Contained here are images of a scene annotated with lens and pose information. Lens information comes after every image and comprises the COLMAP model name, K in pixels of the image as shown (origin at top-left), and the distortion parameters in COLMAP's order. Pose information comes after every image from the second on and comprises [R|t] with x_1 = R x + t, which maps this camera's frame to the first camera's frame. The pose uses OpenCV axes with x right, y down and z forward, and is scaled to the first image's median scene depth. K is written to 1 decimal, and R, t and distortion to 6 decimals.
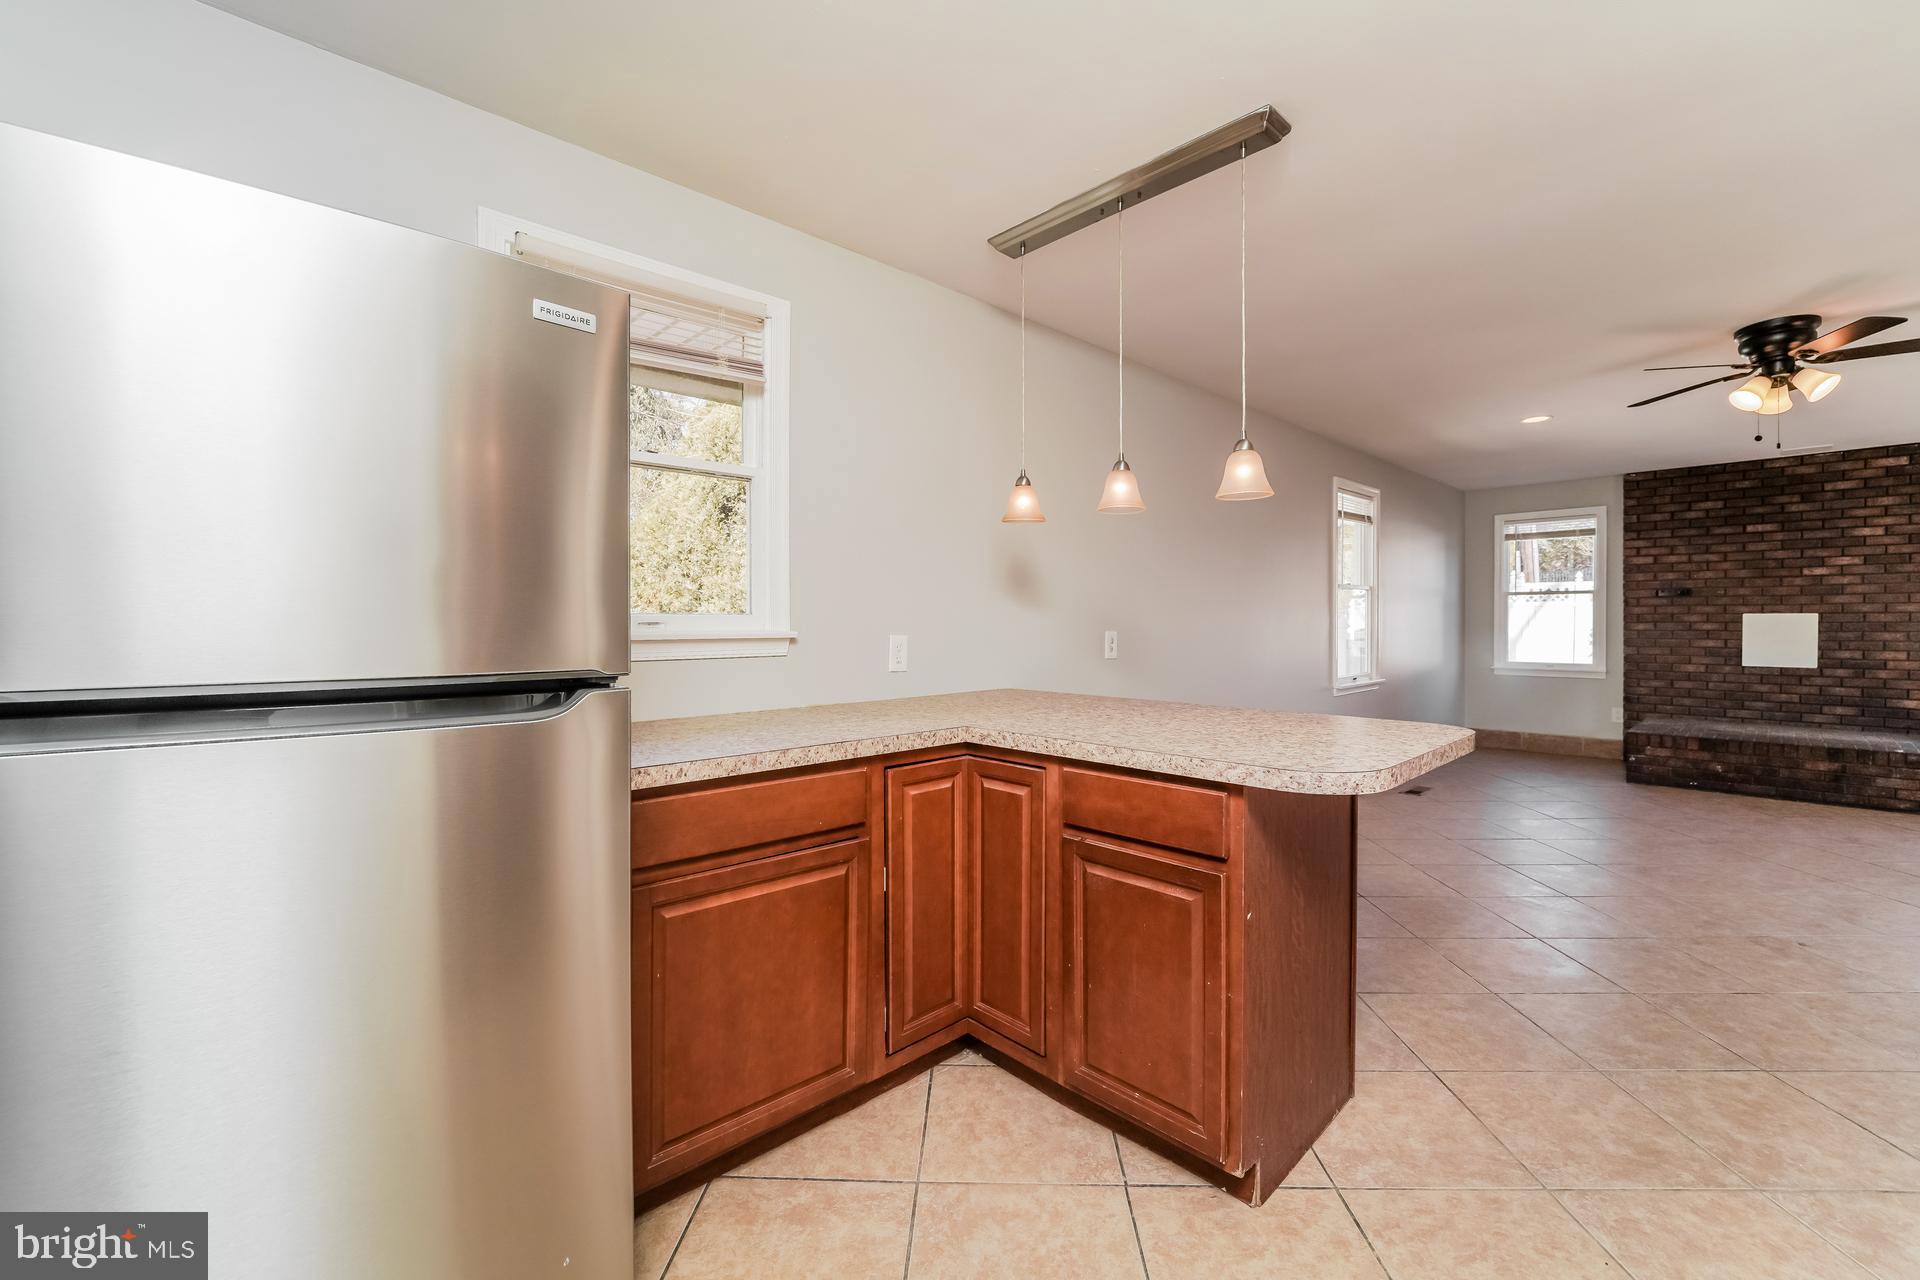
lens RADIAL K [[789.0, 0, 966.7], [0, 789.0, 627.8], [0, 0, 1]] dist [-0.013412, 0.000142]
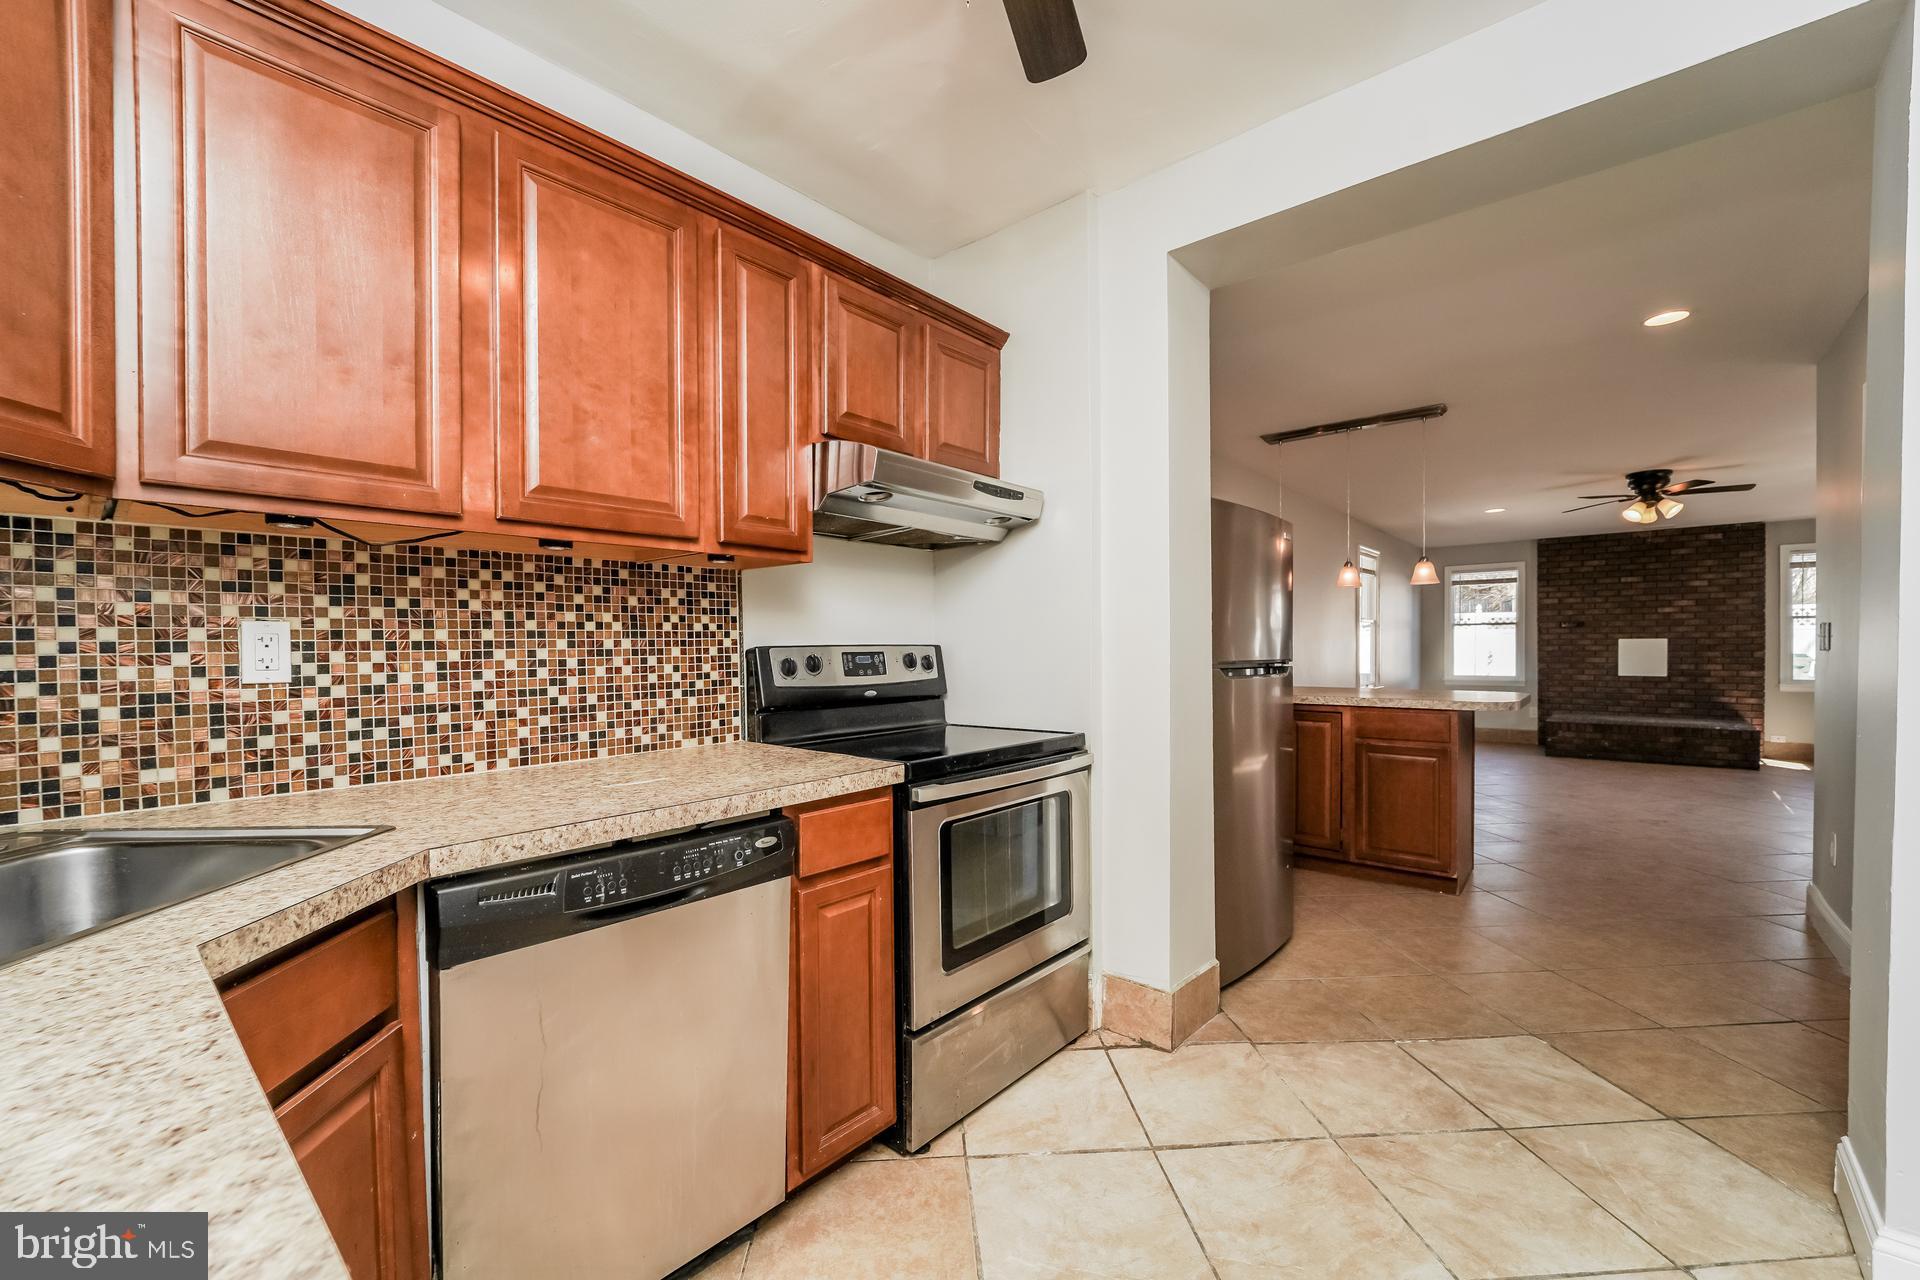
lens RADIAL K [[789.0, 0, 944.6], [0, 789.0, 654.0], [0, 0, 1]] dist [-0.013412, 0.000142]
pose [[0.995954, -0.003749, 0.089786, -0.377680], [0.003870, 0.999992, -0.001174, 0.006308], [-0.089780, 0.001516, 0.995960, -0.329314]]
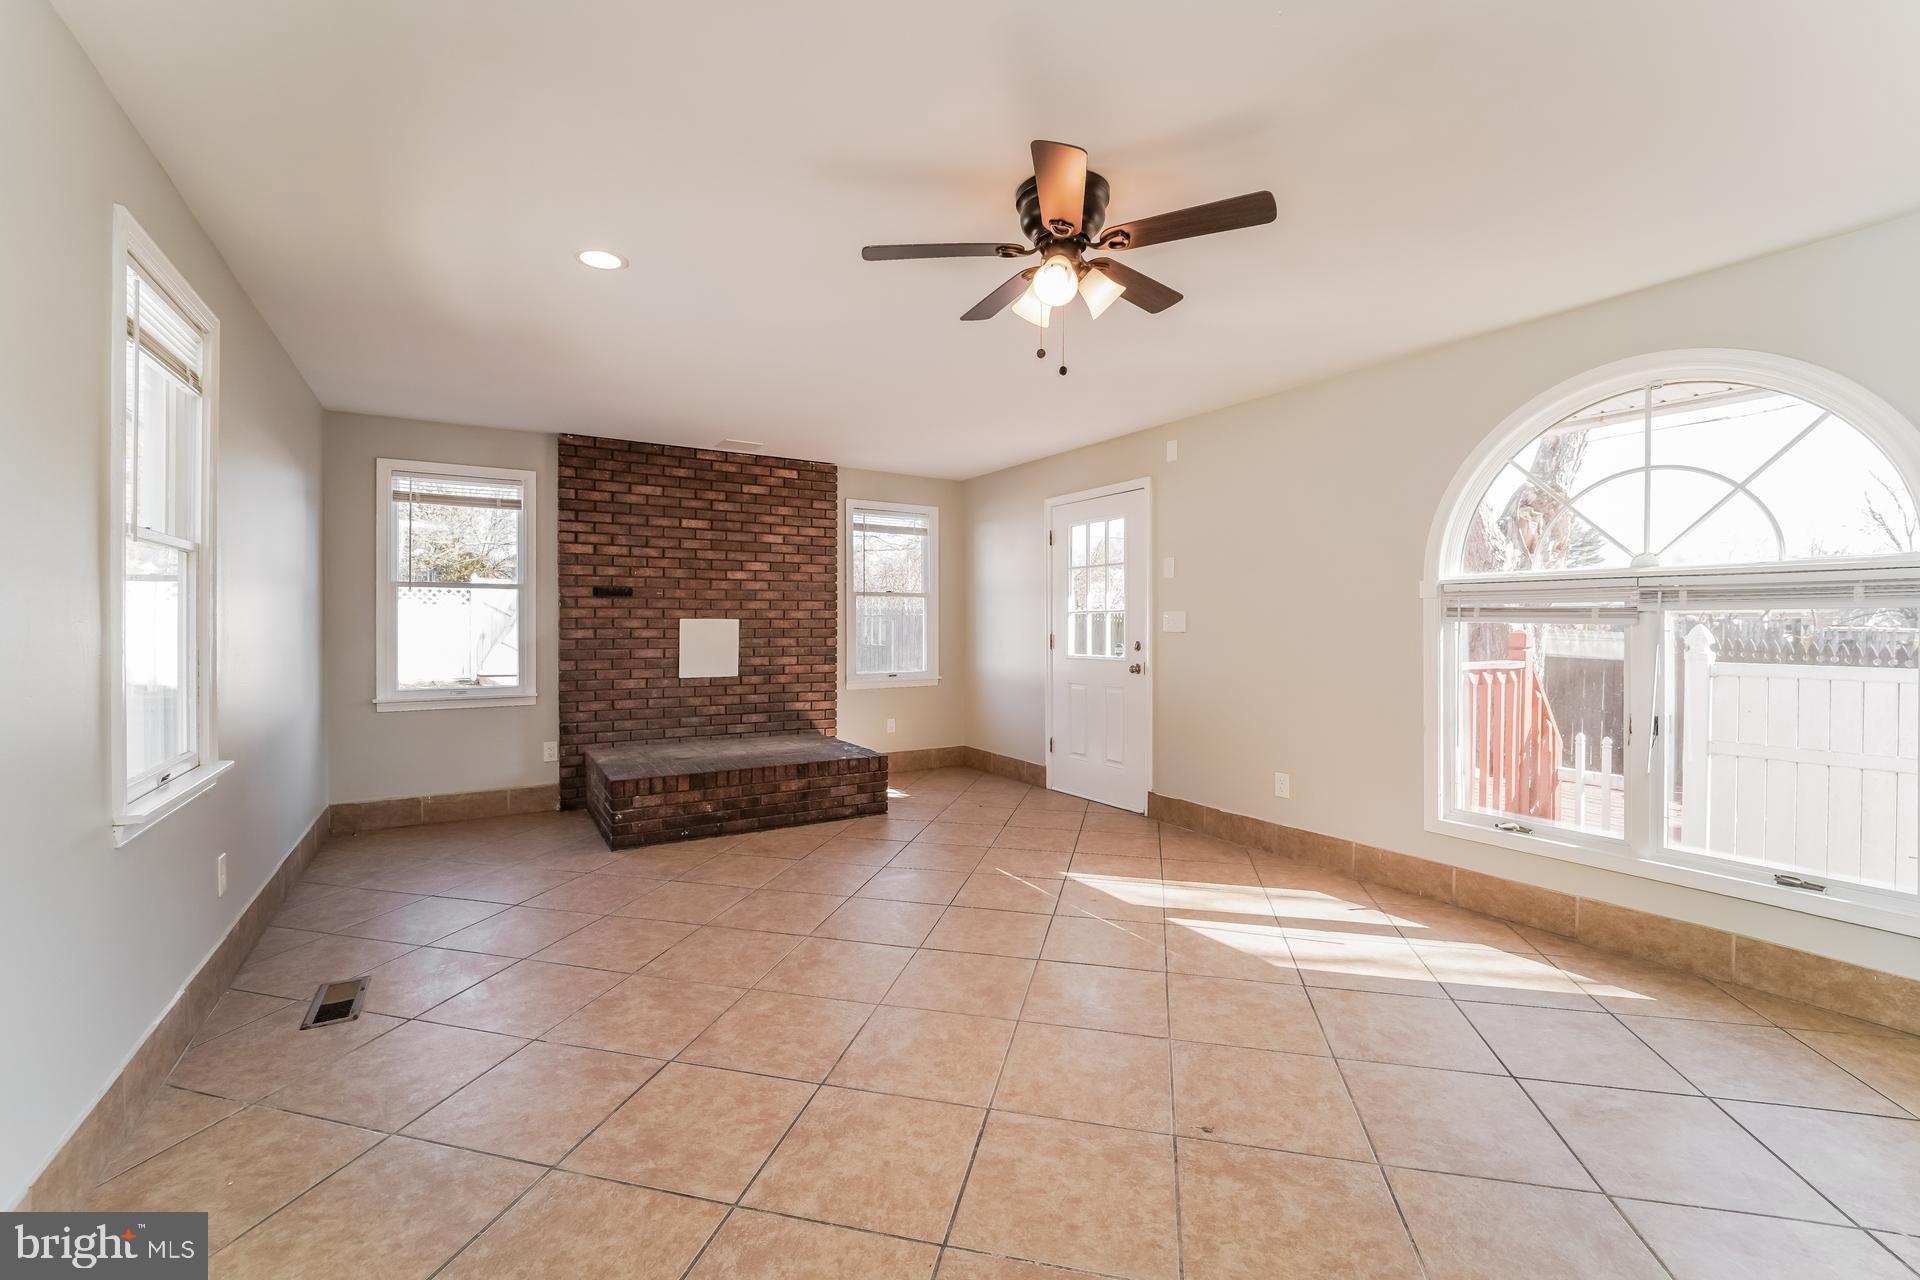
lens RADIAL K [[789.0, 0, 958.8], [0, 789.0, 626.8], [0, 0, 1]] dist [-0.013412, 0.000142]
pose [[0.204218, 0.001440, 0.978924, 0.193576], [0.006241, 0.999977, -0.002773, -0.004613], [-0.978906, 0.006676, 0.204204, 0.521425]]
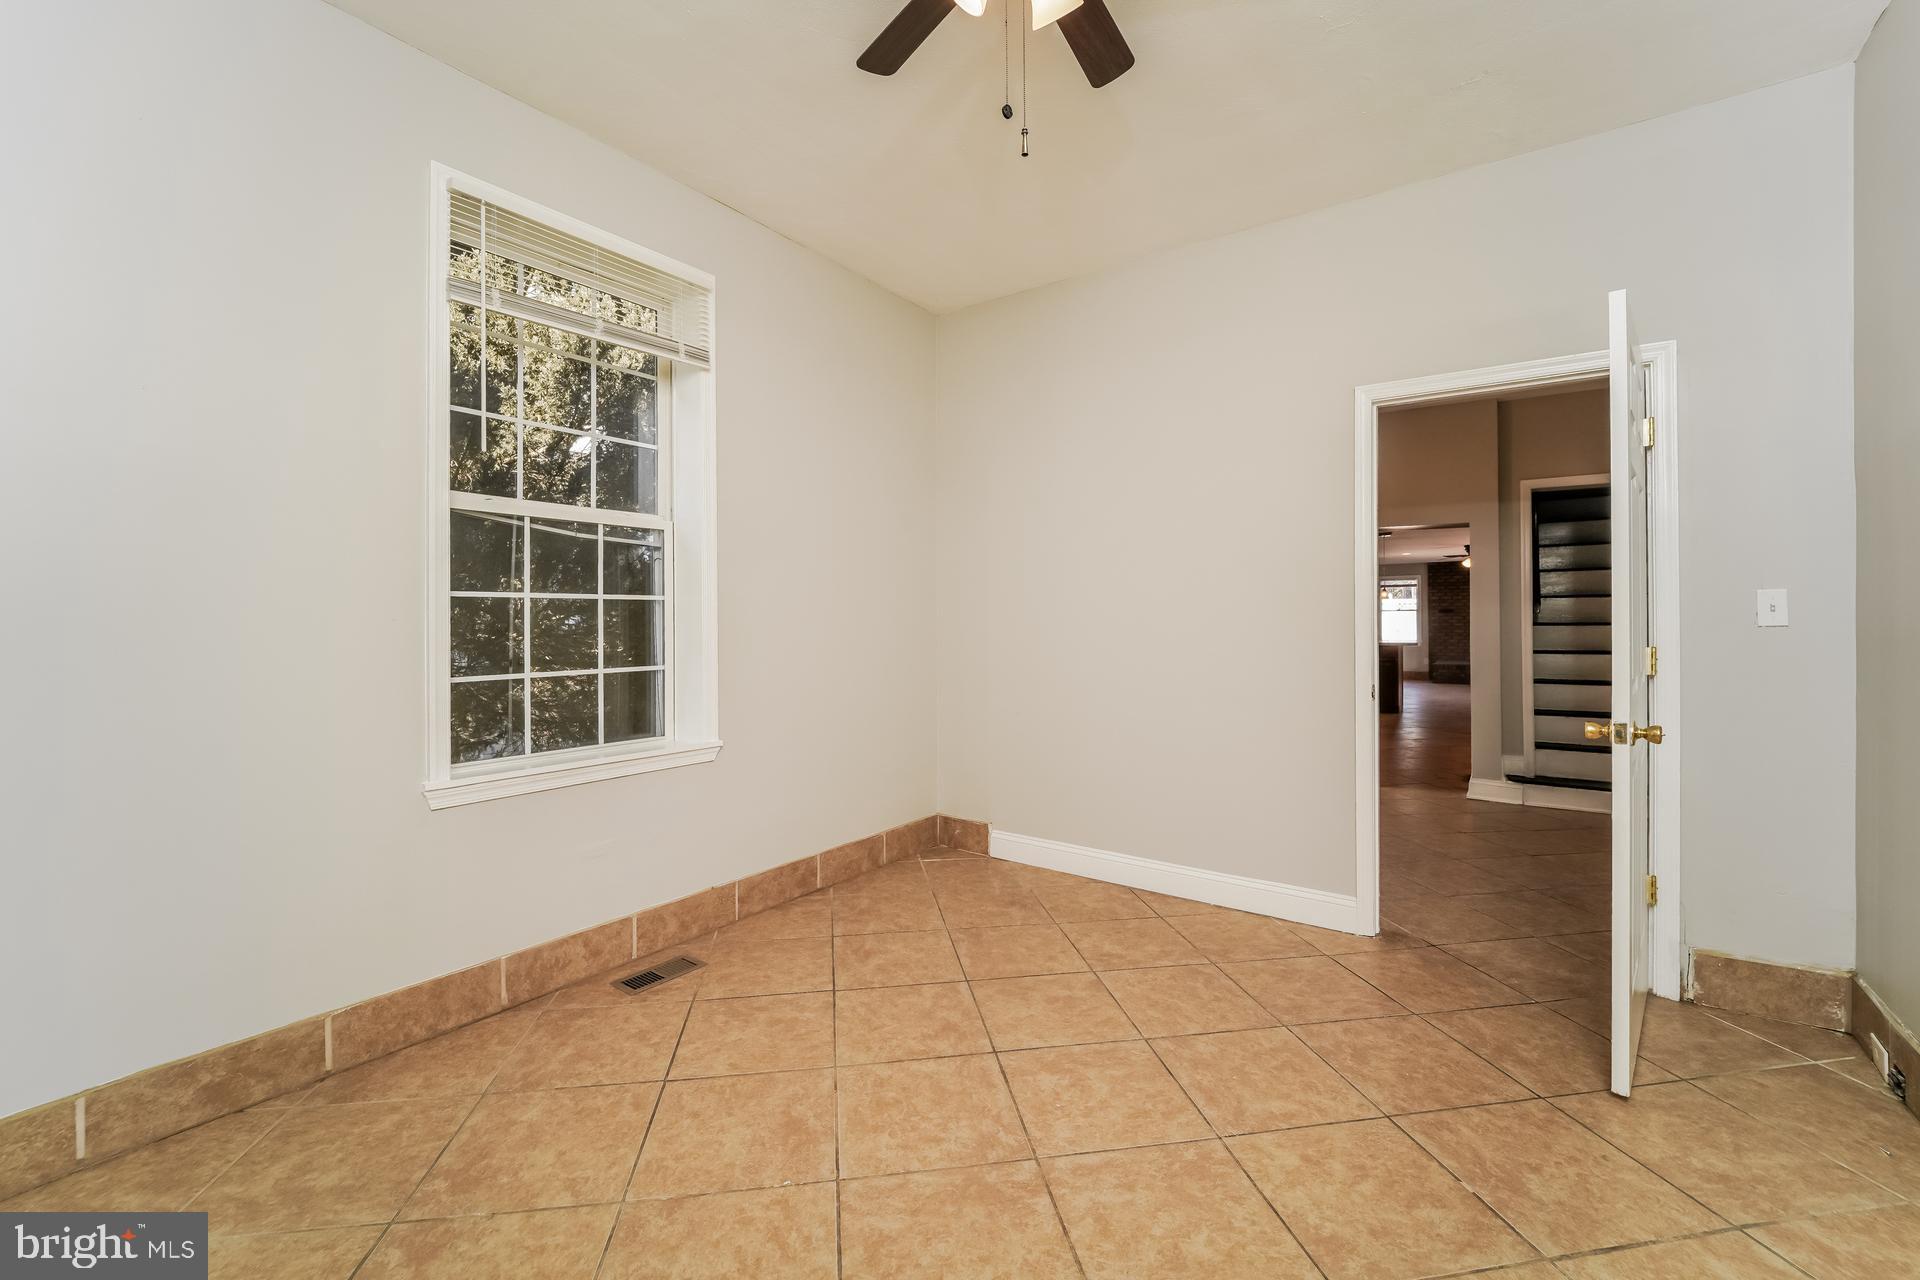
lens RADIAL K [[789.0, 0, 963.6], [0, 789.0, 646.8], [0, 0, 1]] dist [-0.013412, 0.000142]
pose [[0.980567, -0.006856, 0.196065, -1.194902], [0.010663, 0.999774, -0.018366, 0.109303], [-0.195895, 0.020100, 0.980419, -1.256967]]
